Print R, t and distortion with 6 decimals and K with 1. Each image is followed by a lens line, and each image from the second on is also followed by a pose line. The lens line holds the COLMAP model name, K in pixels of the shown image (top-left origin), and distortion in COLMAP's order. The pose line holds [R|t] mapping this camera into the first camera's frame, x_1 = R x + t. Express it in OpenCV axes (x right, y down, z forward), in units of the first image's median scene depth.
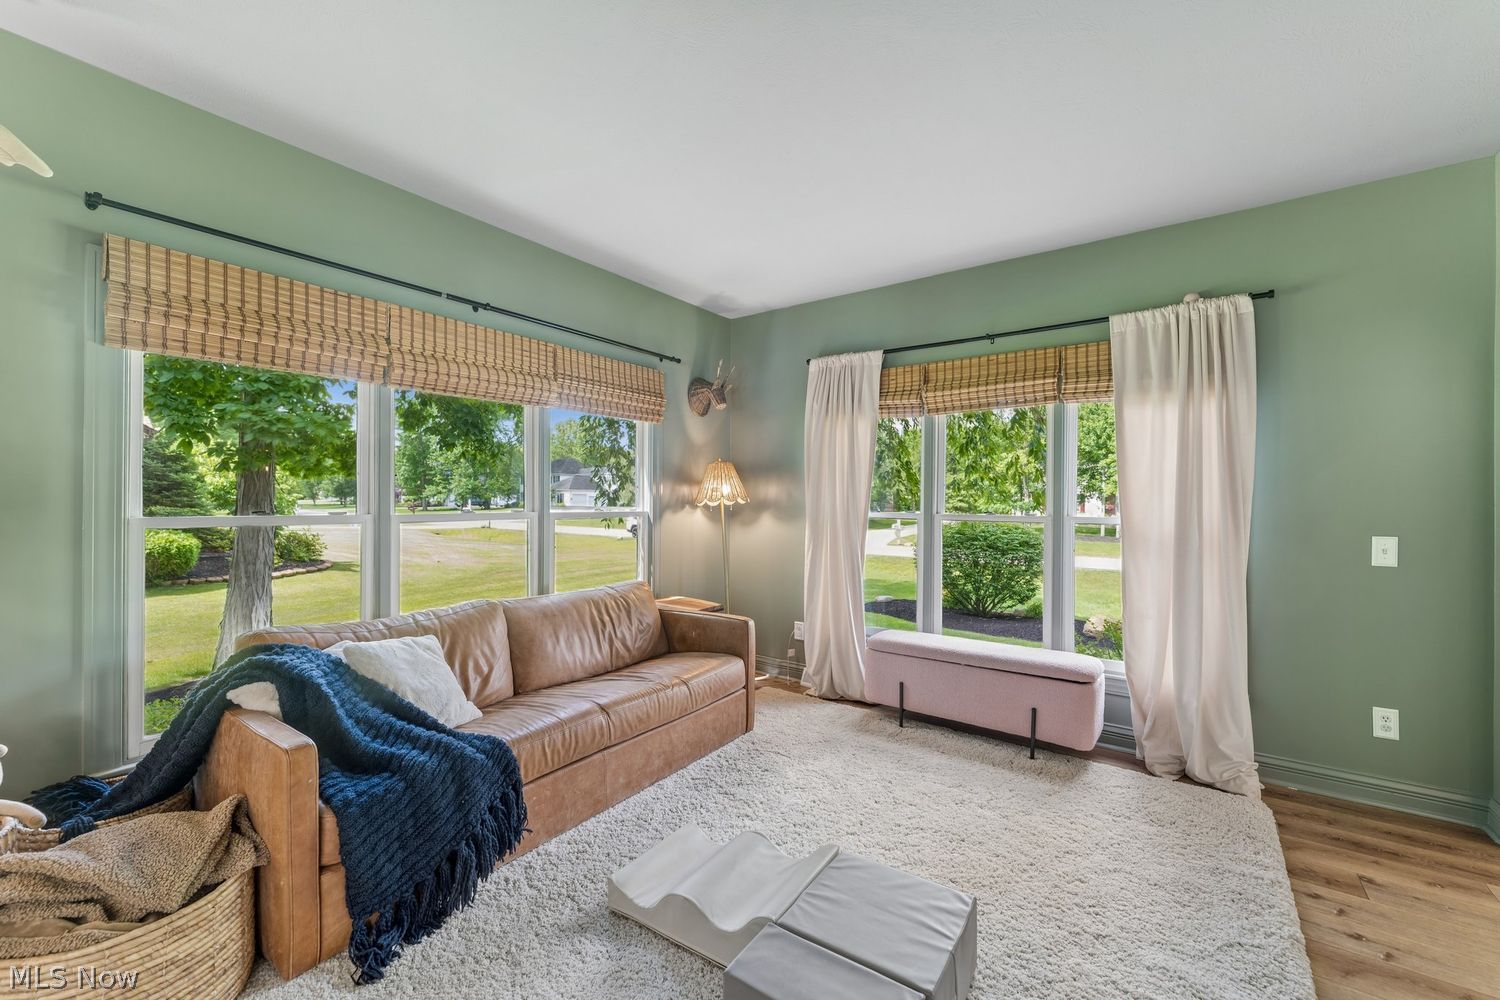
lens RADIAL K [[606.1, 0, 750.0], [0, 606.1, 500.0], [0, 0, 1]] dist [-0.000119, 0.000030]
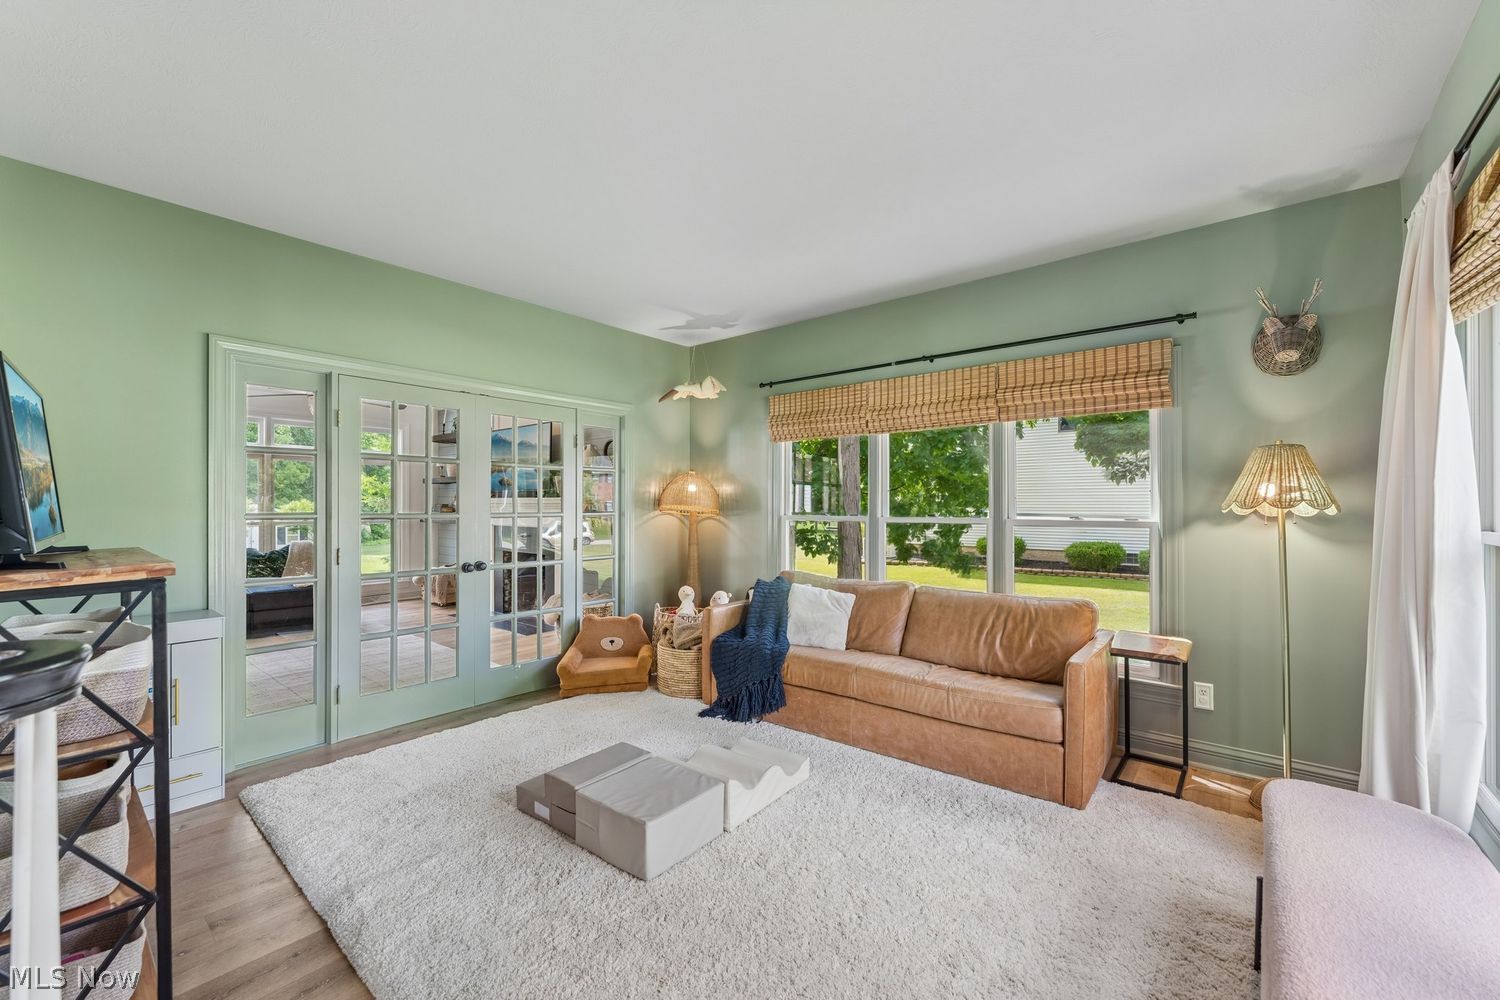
lens RADIAL K [[606.1, 0, 750.0], [0, 606.1, 500.0], [0, 0, 1]] dist [-0.000119, 0.000030]
pose [[-0.069710, -0.013779, -0.997472, 0.865479], [0.000574, 0.999904, -0.013852, 0.002943], [0.997567, -0.001538, -0.069695, 0.700691]]
